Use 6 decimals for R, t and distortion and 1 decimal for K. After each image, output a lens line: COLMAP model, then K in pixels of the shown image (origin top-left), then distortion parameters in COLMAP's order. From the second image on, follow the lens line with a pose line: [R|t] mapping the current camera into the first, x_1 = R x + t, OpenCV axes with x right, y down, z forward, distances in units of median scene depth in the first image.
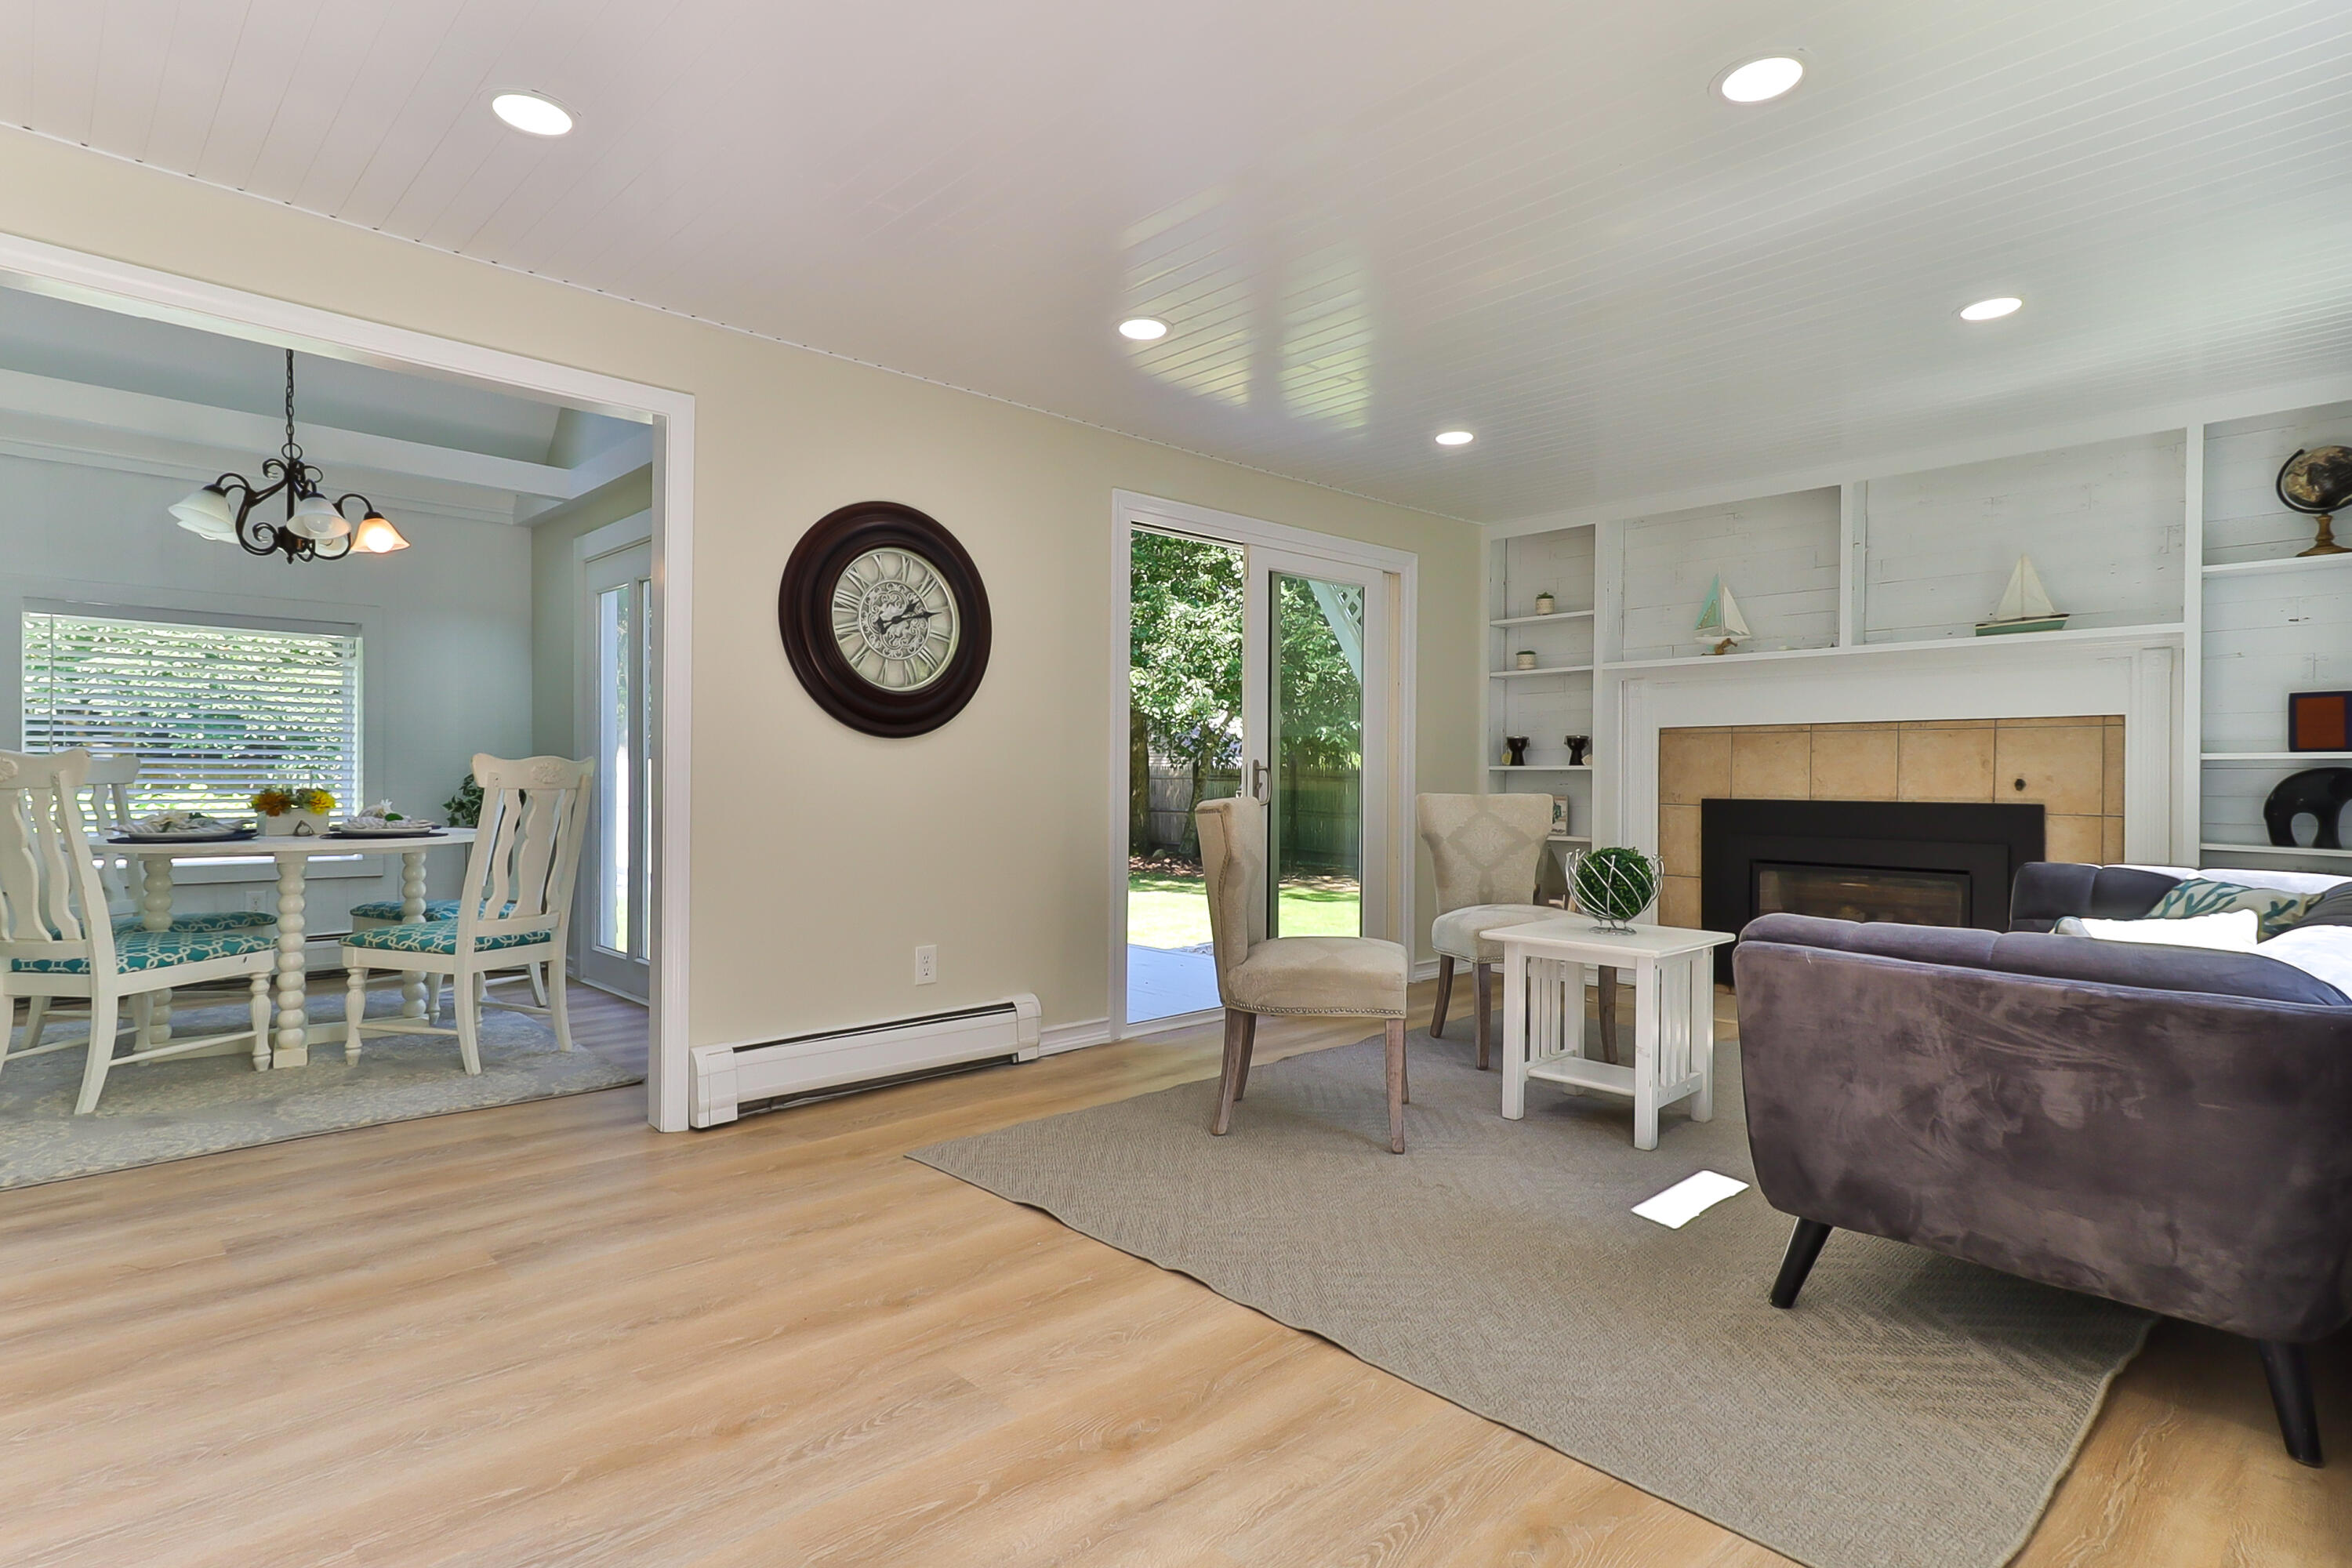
lens RADIAL K [[1200.0, 0, 1176.0], [0, 1200.0, 784.0], [0, 0, 1]] dist [0.036510, 0.001115]
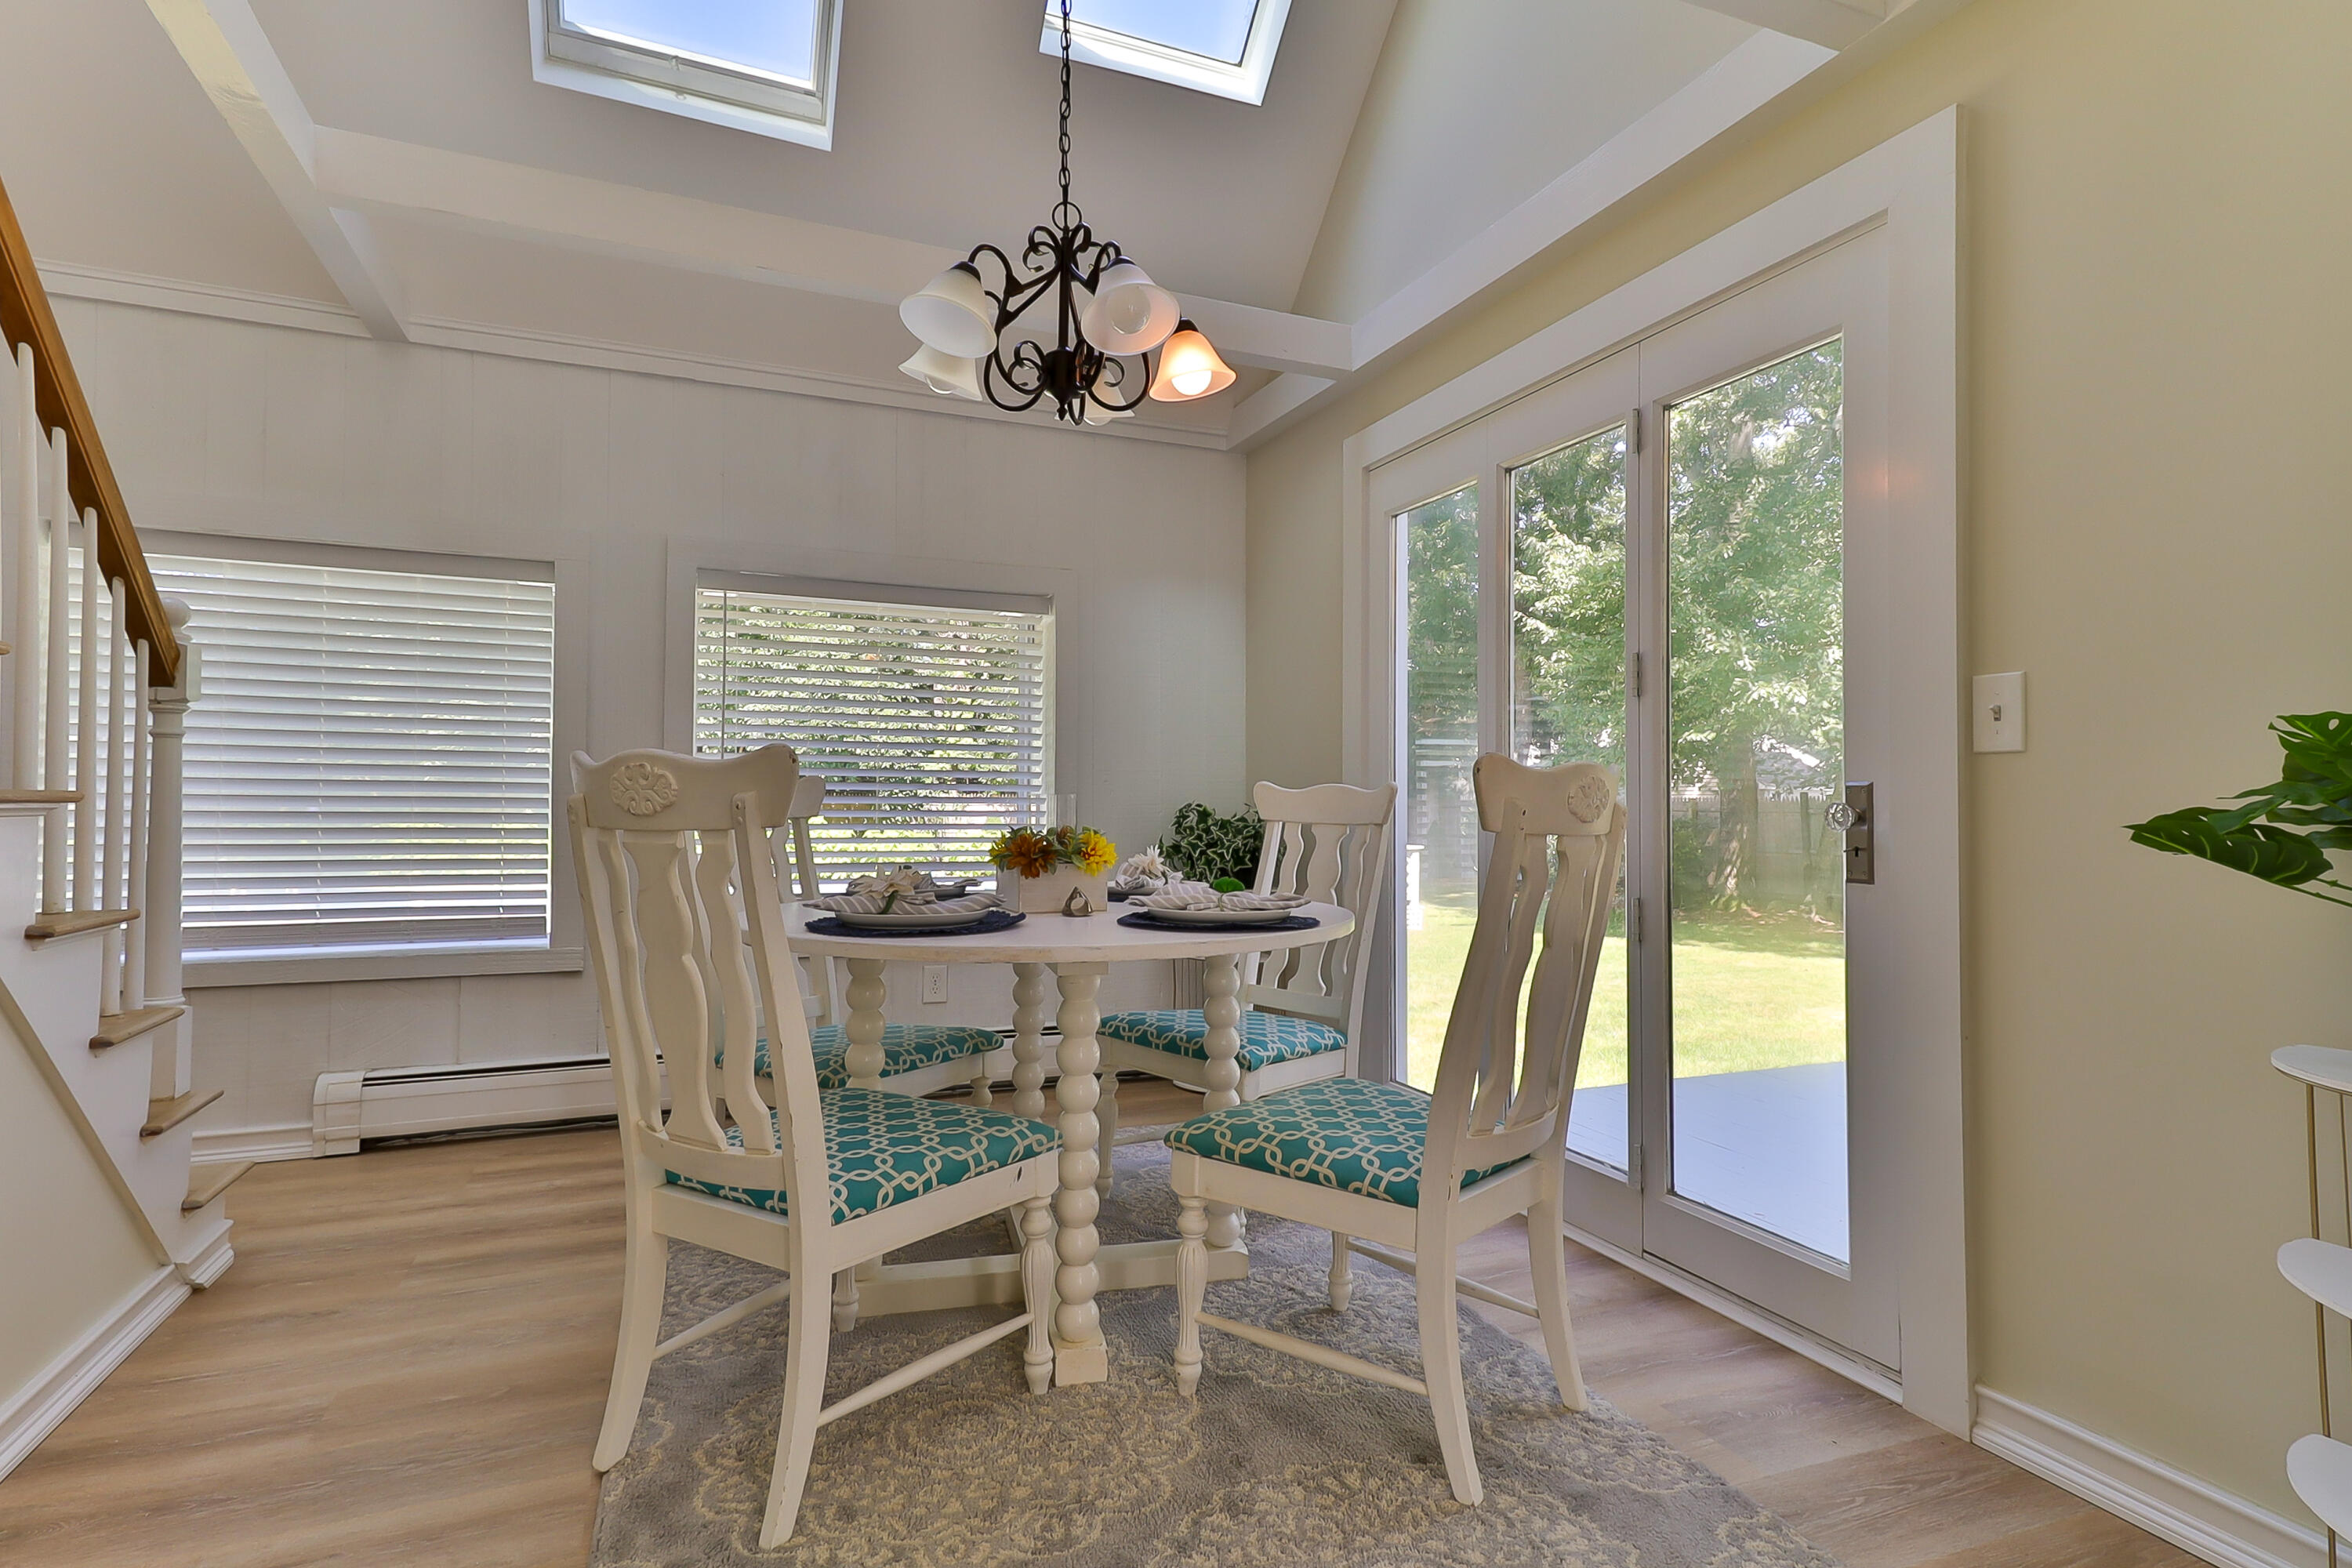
lens RADIAL K [[1200.0, 0, 1176.0], [0, 1200.0, 784.0], [0, 0, 1]] dist [0.036510, 0.001115]
pose [[0.926856, -0.013938, -0.375159, -0.498497], [0.001229, 0.999418, -0.034094, 0.002343], [0.375416, 0.031140, 0.926333, 0.548703]]
